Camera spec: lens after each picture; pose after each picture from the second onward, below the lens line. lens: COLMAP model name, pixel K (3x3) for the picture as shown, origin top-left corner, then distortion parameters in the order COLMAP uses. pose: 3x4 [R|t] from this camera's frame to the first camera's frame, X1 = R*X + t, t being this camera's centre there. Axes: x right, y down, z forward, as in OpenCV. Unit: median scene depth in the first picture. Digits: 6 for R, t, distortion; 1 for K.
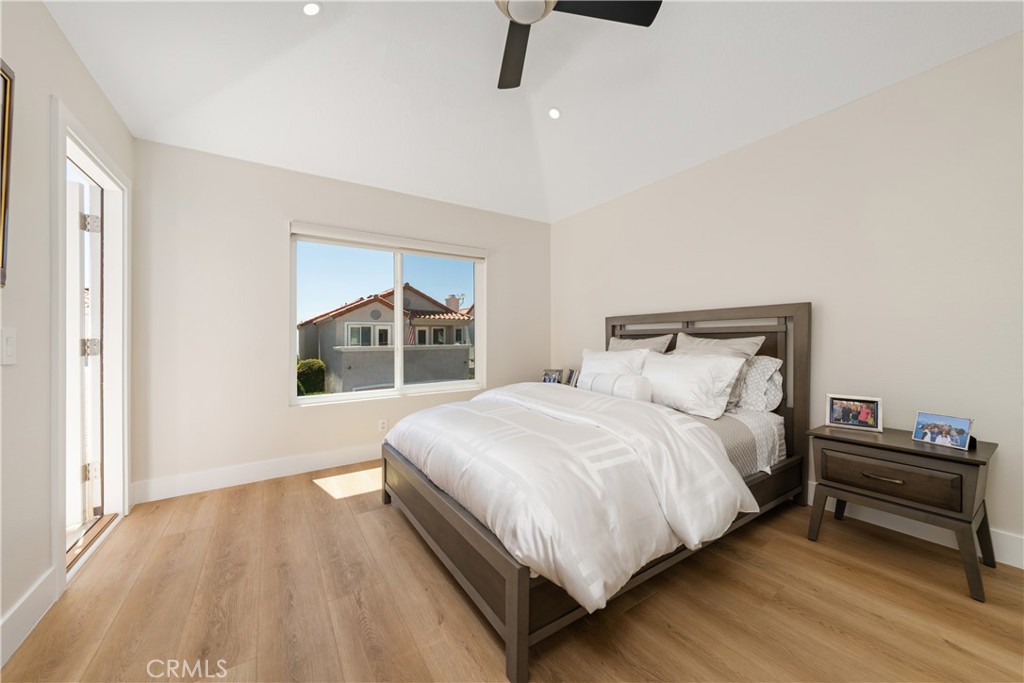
lens RADIAL K [[379.2, 0, 508.9], [0, 379.2, 339.1], [0, 0, 1]] dist [0.002226, -0.000200]
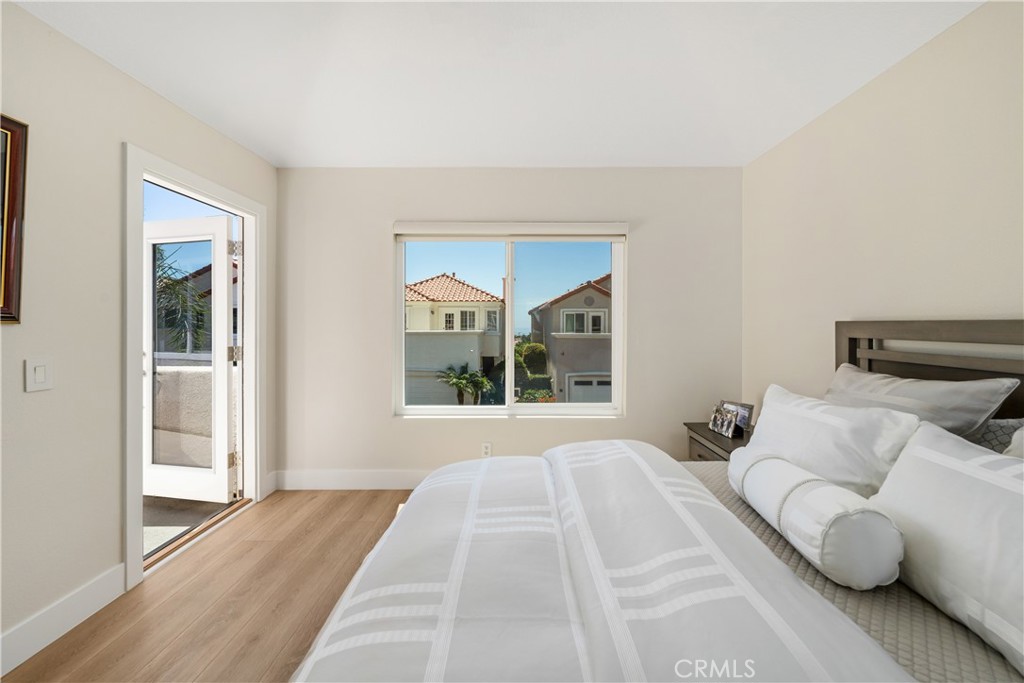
lens RADIAL K [[379.2, 0, 520.8], [0, 379.2, 317.8], [0, 0, 1]] dist [0.002226, -0.000200]
pose [[0.834143, 0.002894, -0.551541, 0.187642], [-0.007266, 0.999957, -0.005742, -0.058452], [0.551500, 0.008797, 0.834128, 0.335486]]
